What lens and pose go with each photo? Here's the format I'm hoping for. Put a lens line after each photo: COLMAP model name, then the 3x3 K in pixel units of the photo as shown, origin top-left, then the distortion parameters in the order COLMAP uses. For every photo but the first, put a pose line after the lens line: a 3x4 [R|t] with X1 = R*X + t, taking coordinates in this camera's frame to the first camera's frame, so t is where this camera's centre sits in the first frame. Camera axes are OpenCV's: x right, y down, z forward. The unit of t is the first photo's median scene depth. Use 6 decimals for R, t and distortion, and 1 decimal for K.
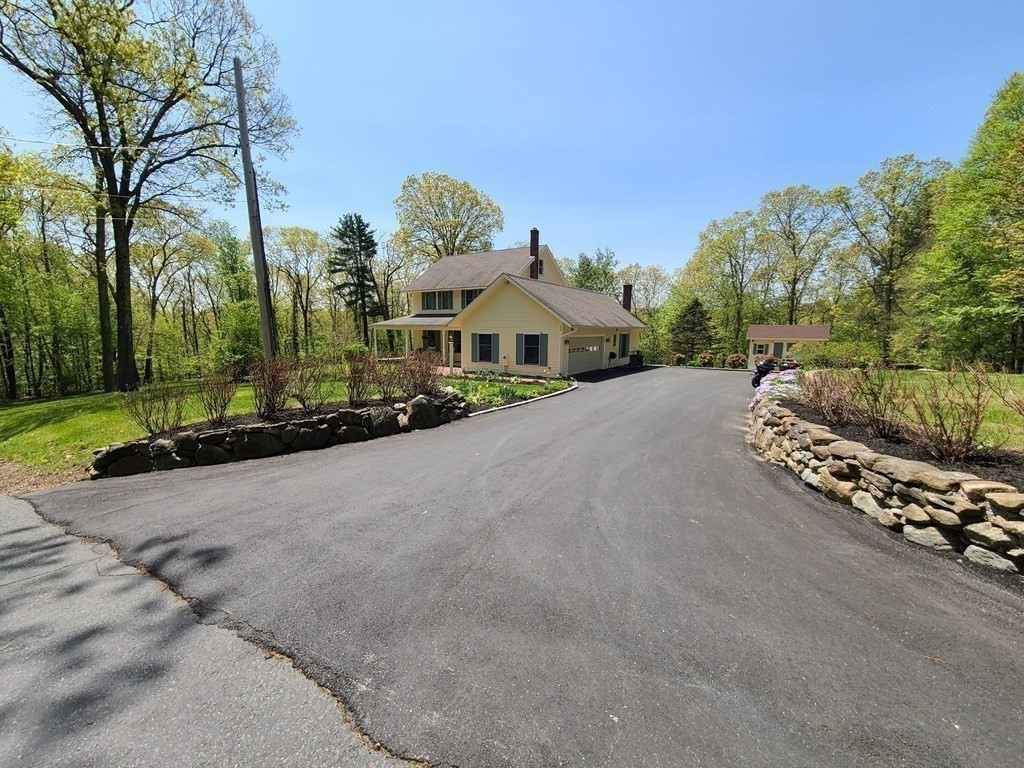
lens RADIAL K [[419.9, 0, 508.4], [0, 419.9, 389.3], [0, 0, 1]] dist [-0.001222, -0.000947]
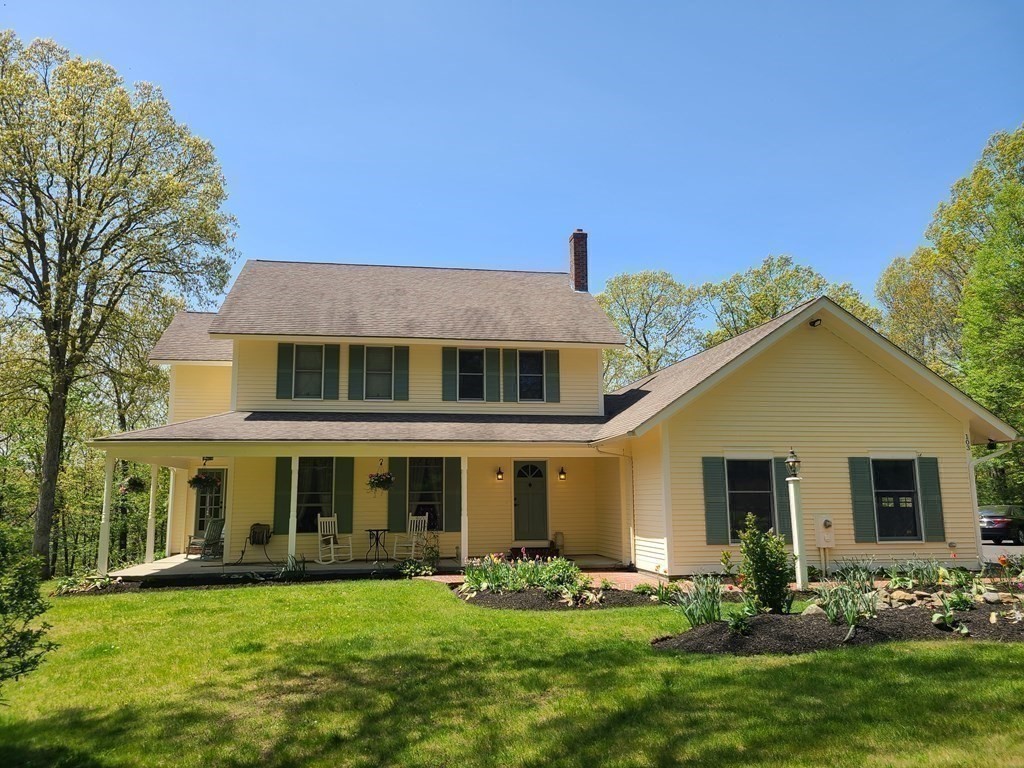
lens RADIAL K [[765.0, 0, 511.5], [0, 765.0, 378.5], [0, 0, 1]] dist [0.053831, -0.025175]
pose [[0.744722, 0.089049, 0.661407, -0.495356], [0.104935, 0.963106, -0.247822, -0.045321], [-0.659074, 0.253963, 0.707902, 0.510275]]
